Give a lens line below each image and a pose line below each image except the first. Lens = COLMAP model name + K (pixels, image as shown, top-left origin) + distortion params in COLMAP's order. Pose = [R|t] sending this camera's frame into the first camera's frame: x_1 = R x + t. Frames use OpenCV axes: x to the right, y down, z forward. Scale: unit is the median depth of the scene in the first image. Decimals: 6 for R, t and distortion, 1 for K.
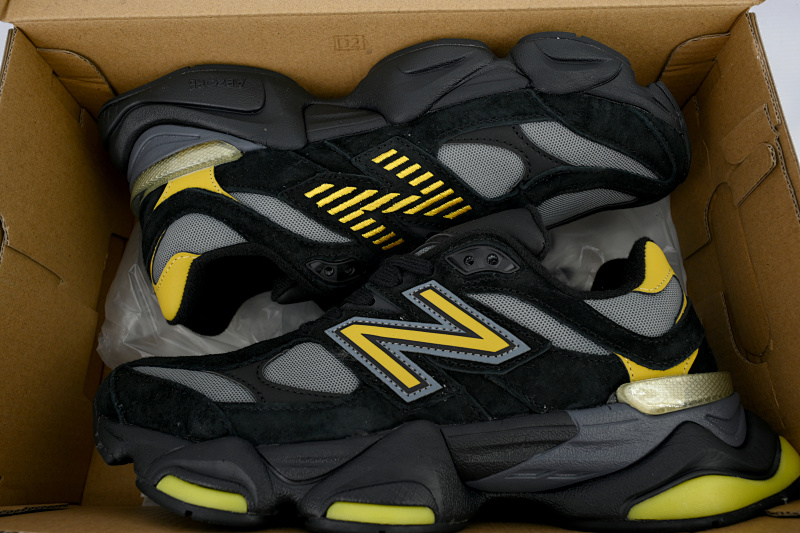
lens RADIAL K [[569.4, 0, 400.0], [0, 569.4, 266.5], [0, 0, 1]] dist [0.000902, -0.000139]
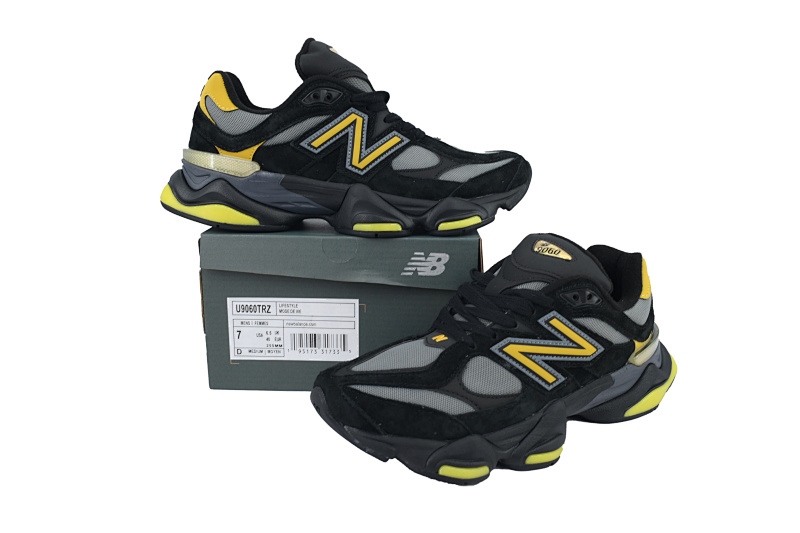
lens RADIAL K [[601.5, 0, 400.0], [0, 601.5, 266.5], [0, 0, 1]] dist [0.007433, 0.000477]
pose [[0.878950, -0.117155, 0.462300, -1.123907], [-0.113547, 0.890076, 0.441443, -0.808481], [-0.463200, -0.440499, 0.769029, -0.029974]]
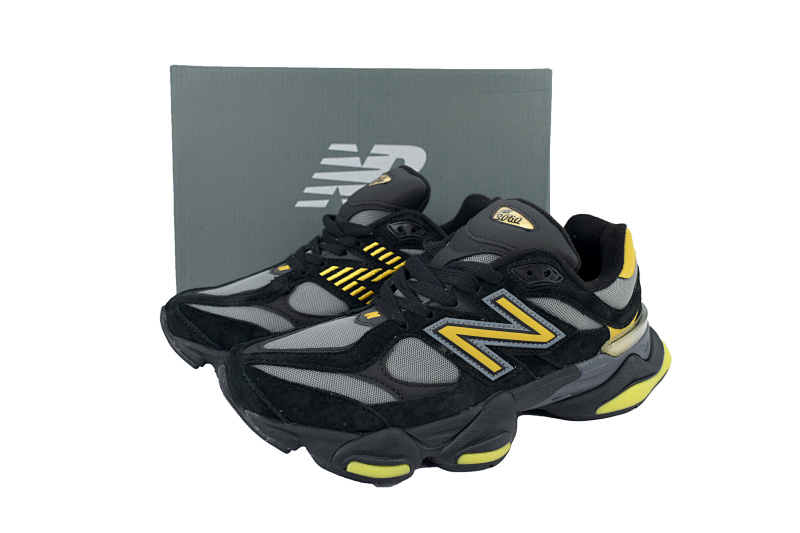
lens RADIAL K [[601.5, 0, 400.0], [0, 601.5, 266.5], [0, 0, 1]] dist [0.007433, 0.000477]
pose [[0.924890, -0.110728, 0.363755, -0.709499], [-0.090149, 0.865527, 0.492683, -0.730947], [-0.369394, -0.488469, 0.790535, -0.006107]]
